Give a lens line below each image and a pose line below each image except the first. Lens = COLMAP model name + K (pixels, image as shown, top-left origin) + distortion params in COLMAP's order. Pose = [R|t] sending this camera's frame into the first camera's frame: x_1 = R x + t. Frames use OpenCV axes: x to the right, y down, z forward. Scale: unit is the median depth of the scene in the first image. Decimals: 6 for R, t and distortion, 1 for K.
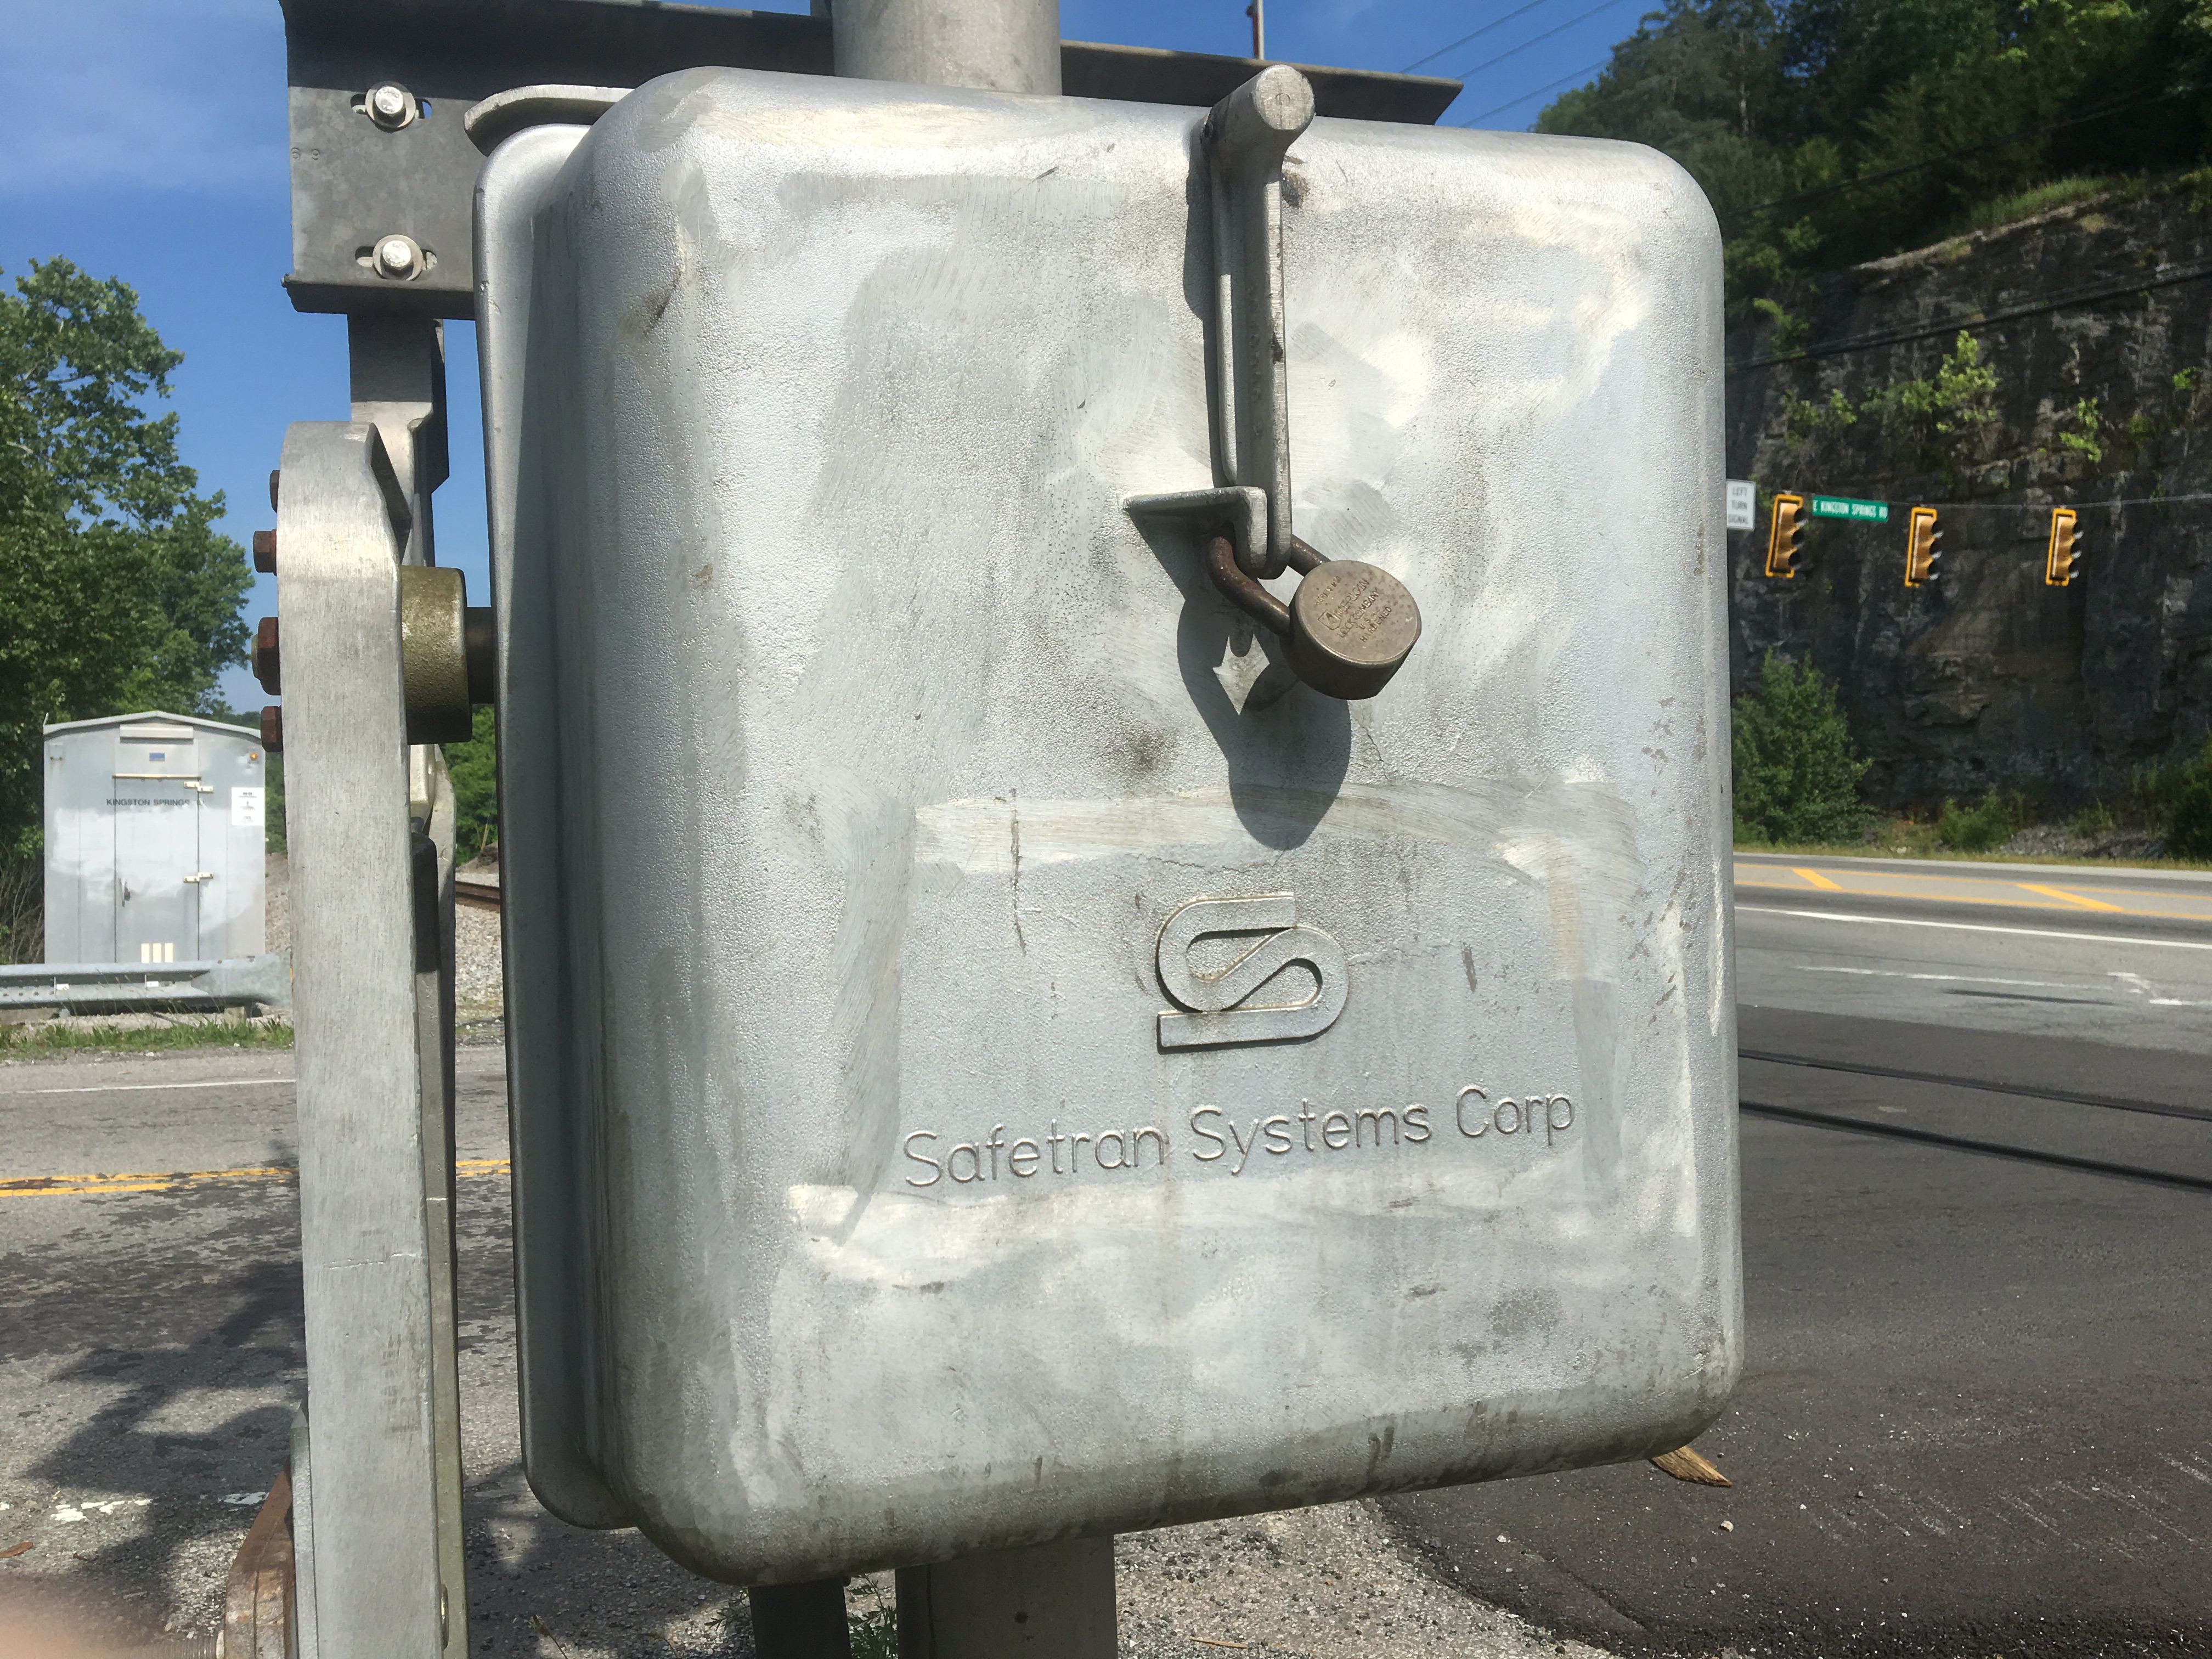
lens RADIAL K [[1907.9, 0, 1070.4], [0, 1907.9, 824.9], [0, 0, 1]] dist [0.079636, -0.113027]
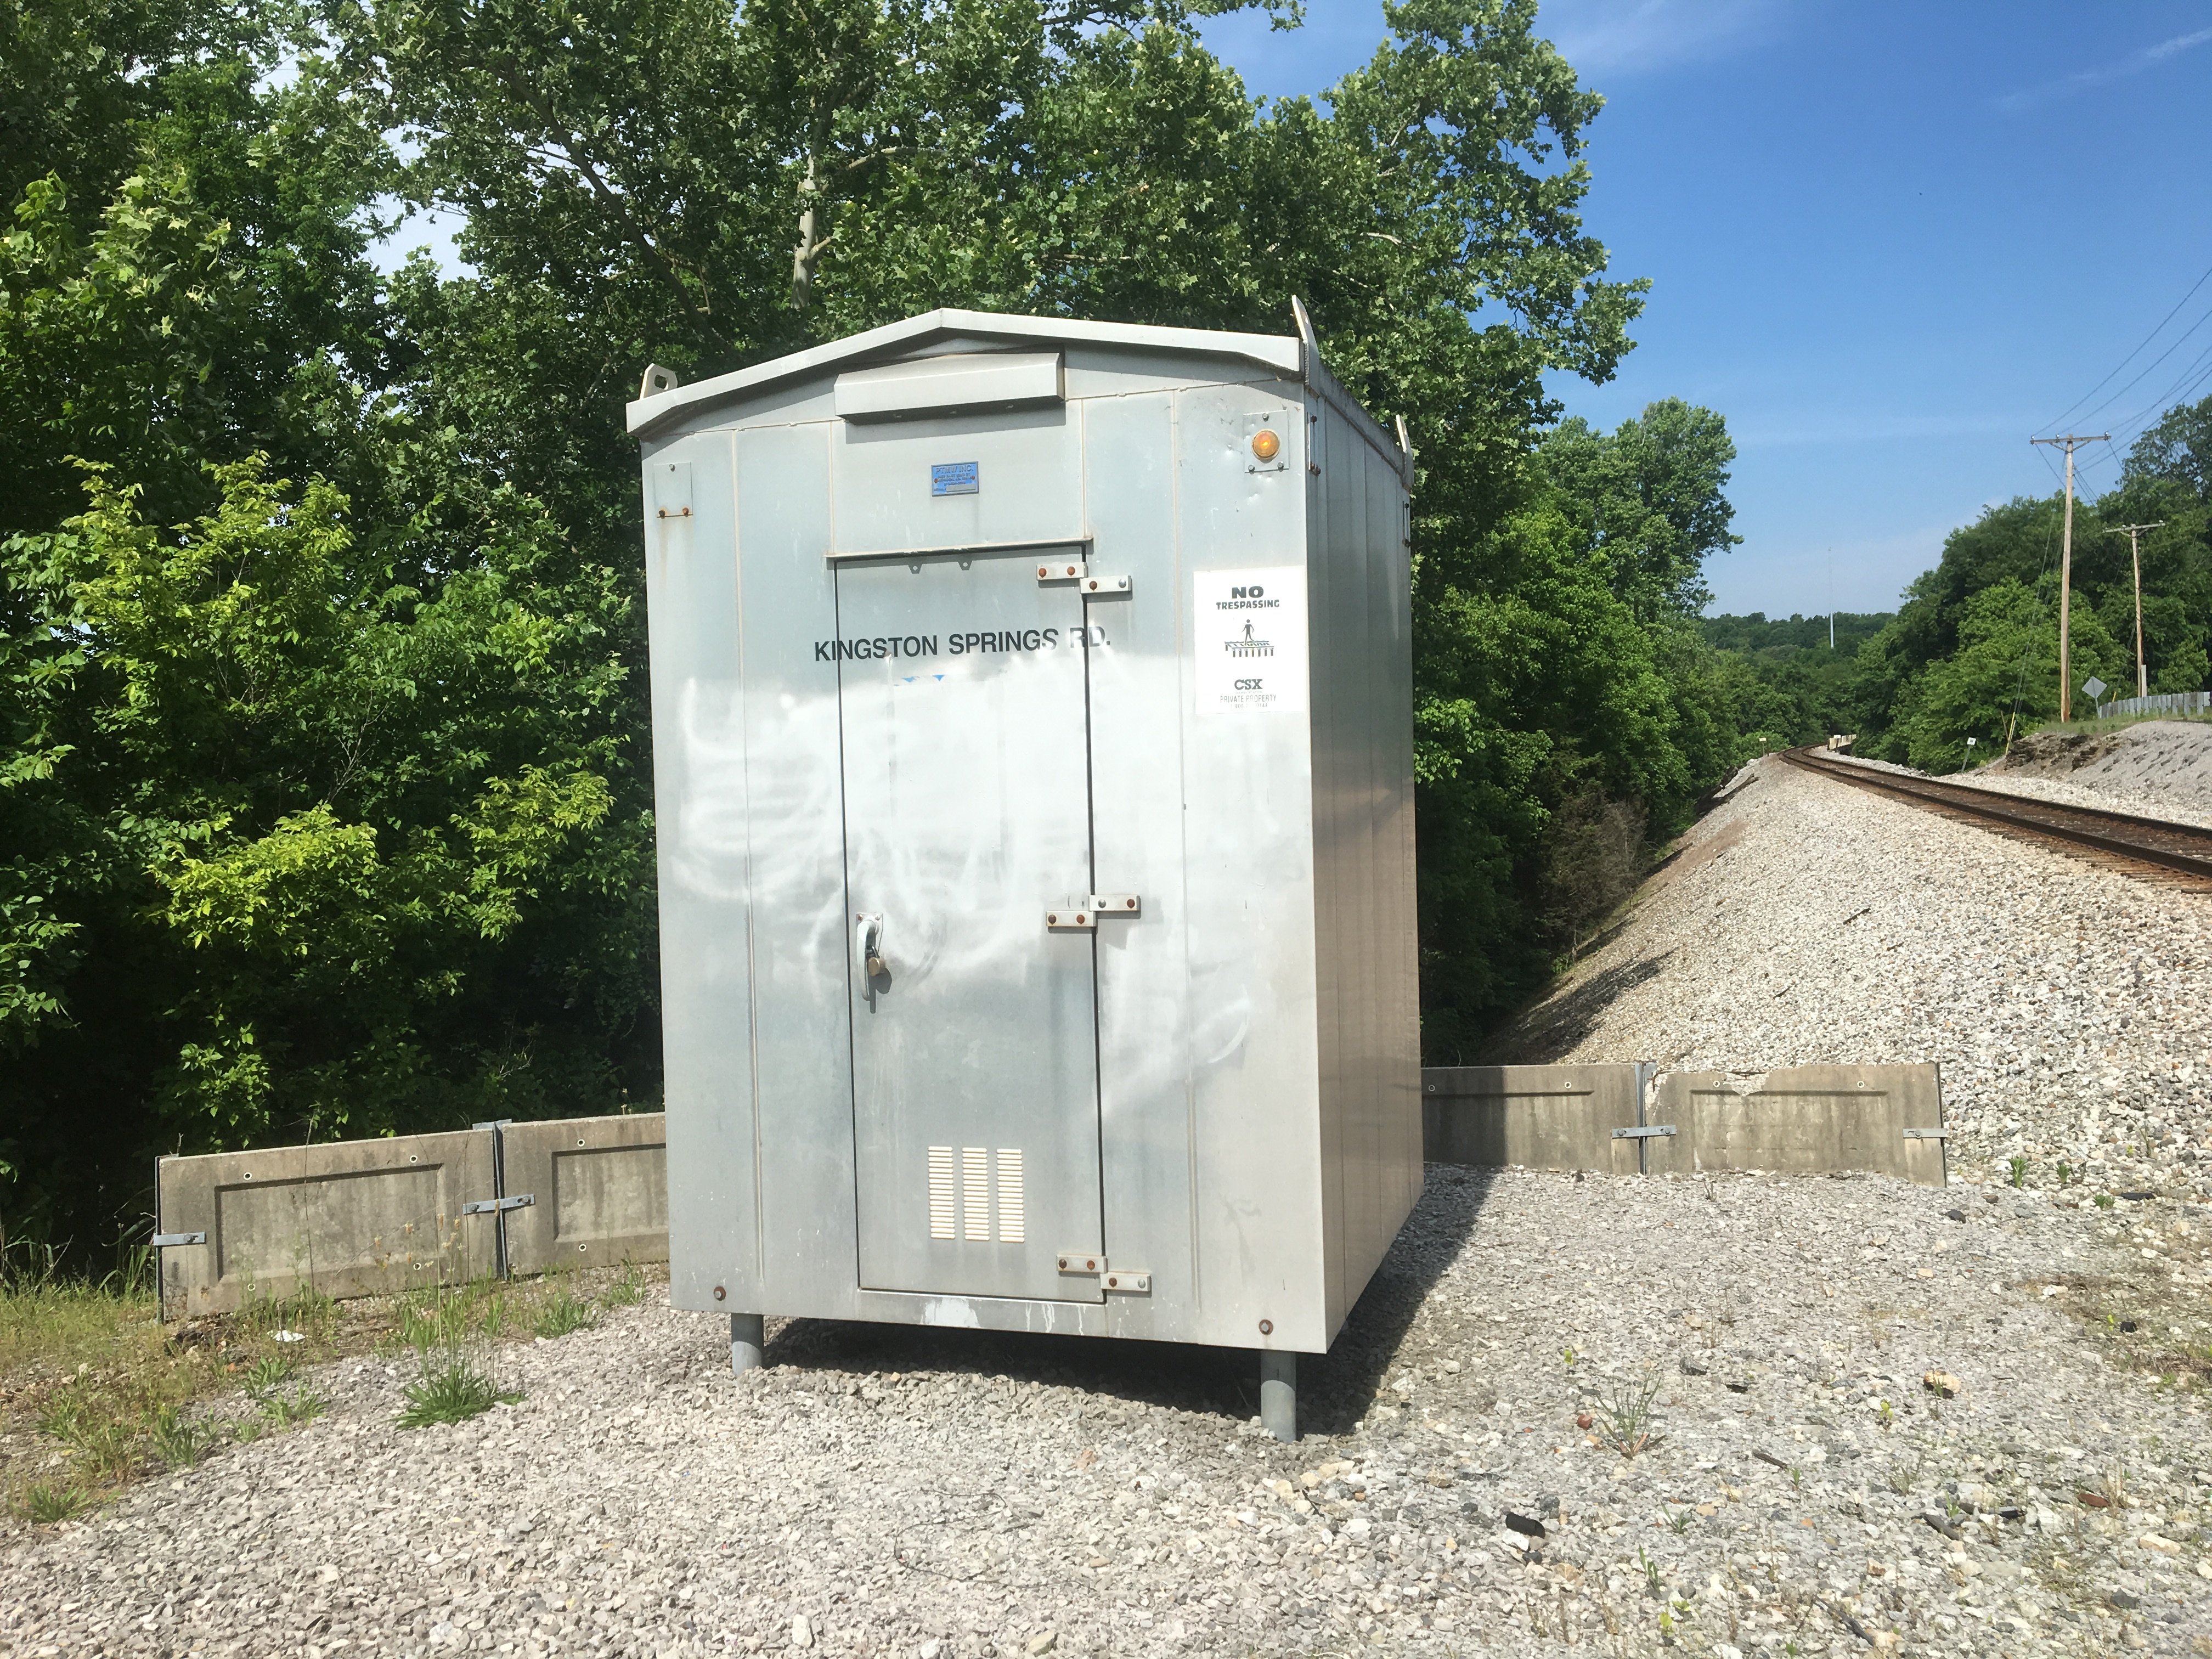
lens RADIAL K [[1888.1, 0, 1074.4], [0, 1888.1, 830.8], [0, 0, 1]] dist [0.094482, -0.146538]
pose [[0.733608, 0.001283, -0.679572, -0.272310], [0.037392, 0.998407, 0.042249, 0.004504], [0.678544, -0.056405, 0.732391, 0.803934]]
